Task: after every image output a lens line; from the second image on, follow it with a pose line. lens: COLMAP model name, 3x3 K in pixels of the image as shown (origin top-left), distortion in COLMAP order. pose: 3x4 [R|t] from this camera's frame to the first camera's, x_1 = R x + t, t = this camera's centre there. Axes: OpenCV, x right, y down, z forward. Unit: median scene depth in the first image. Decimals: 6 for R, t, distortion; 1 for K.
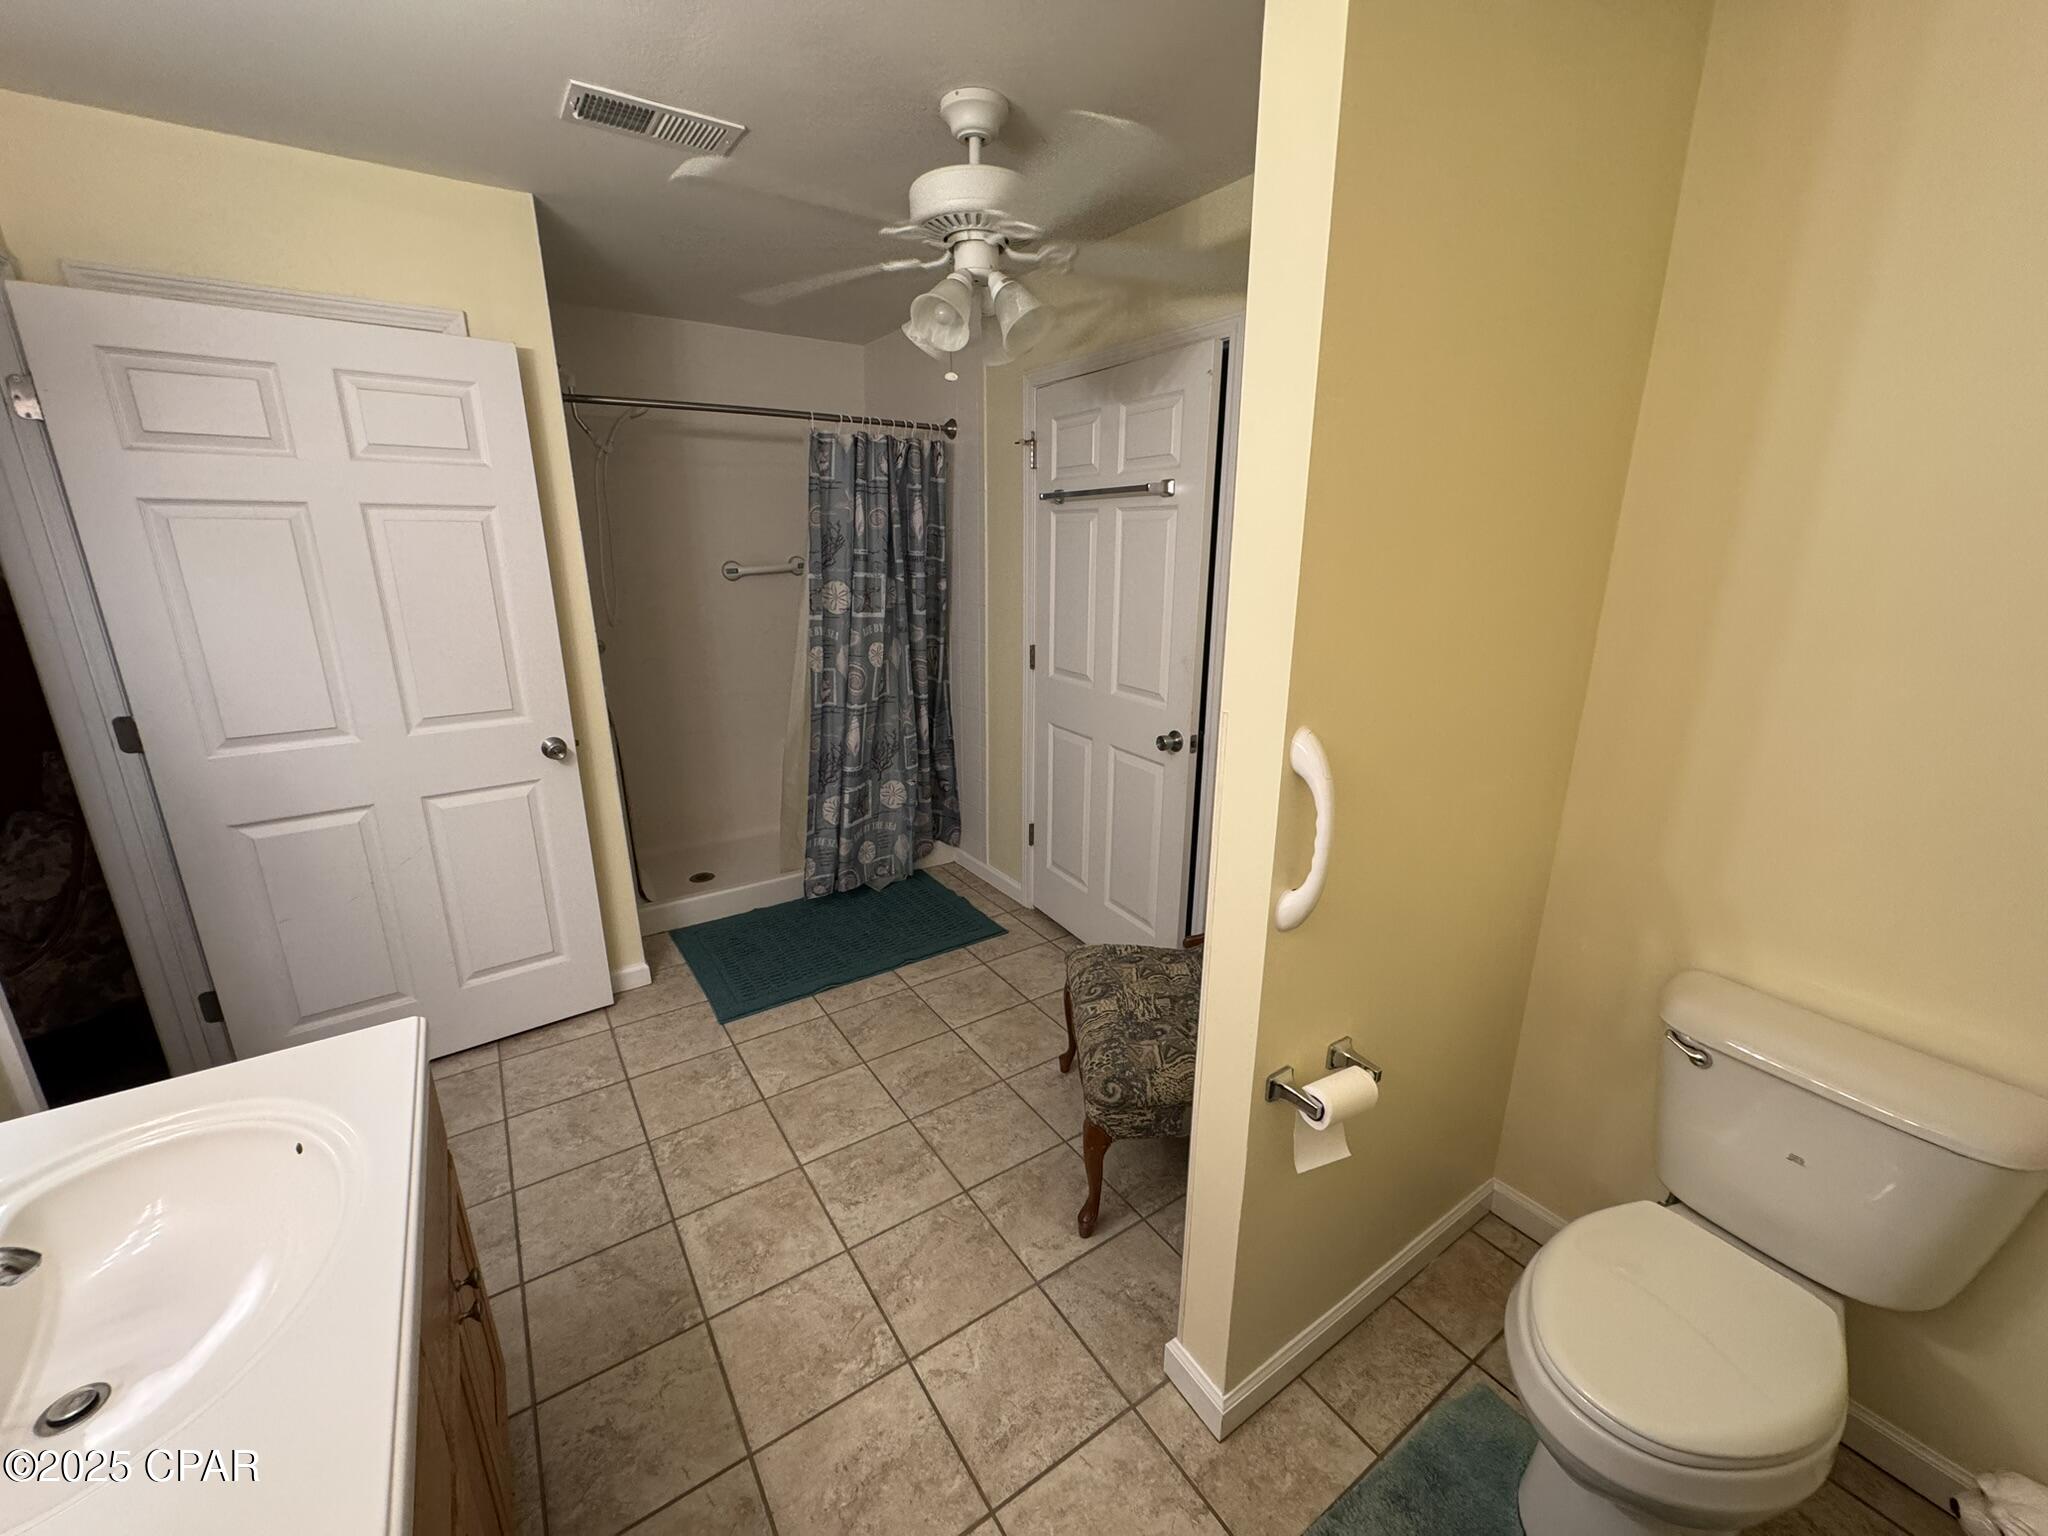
lens RADIAL K [[810.2, 0, 1024.6], [0, 810.2, 767.6], [0, 0, 1]] dist [-0.001622, -0.000076]
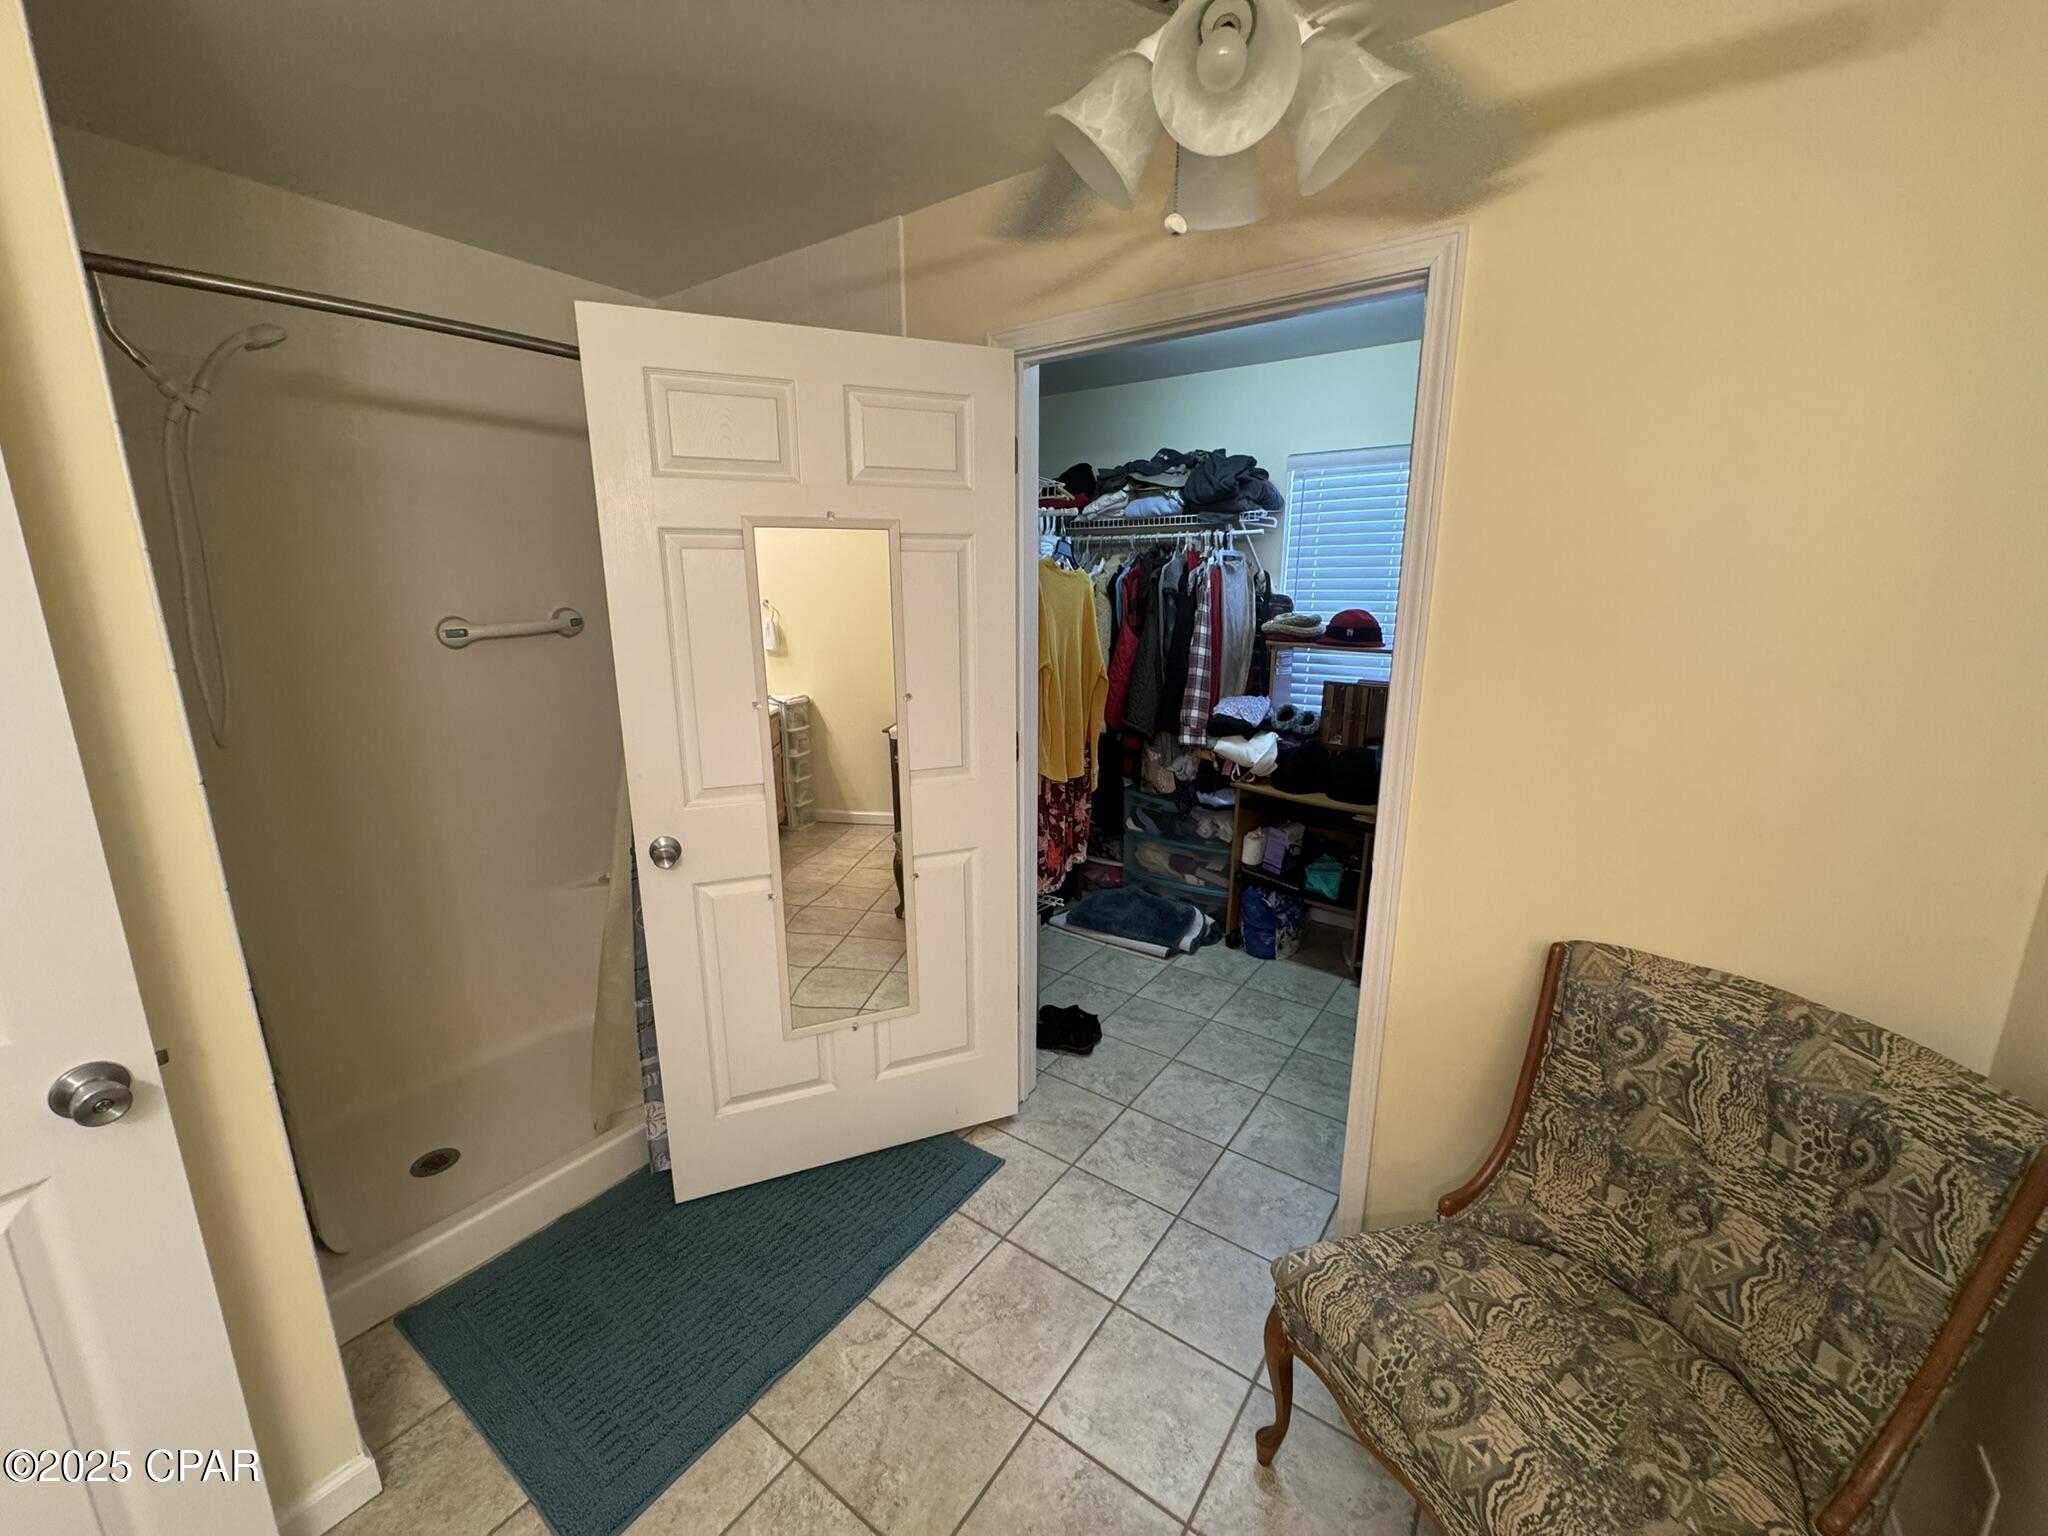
lens RADIAL K [[810.2, 0, 1022.4], [0, 810.2, 767.9], [0, 0, 1]] dist [-0.001622, -0.000076]
pose [[0.938483, -0.079360, 0.336082, -0.233241], [0.097937, 0.994441, -0.038661, -0.103722], [-0.331145, 0.069198, 0.941039, 0.396551]]
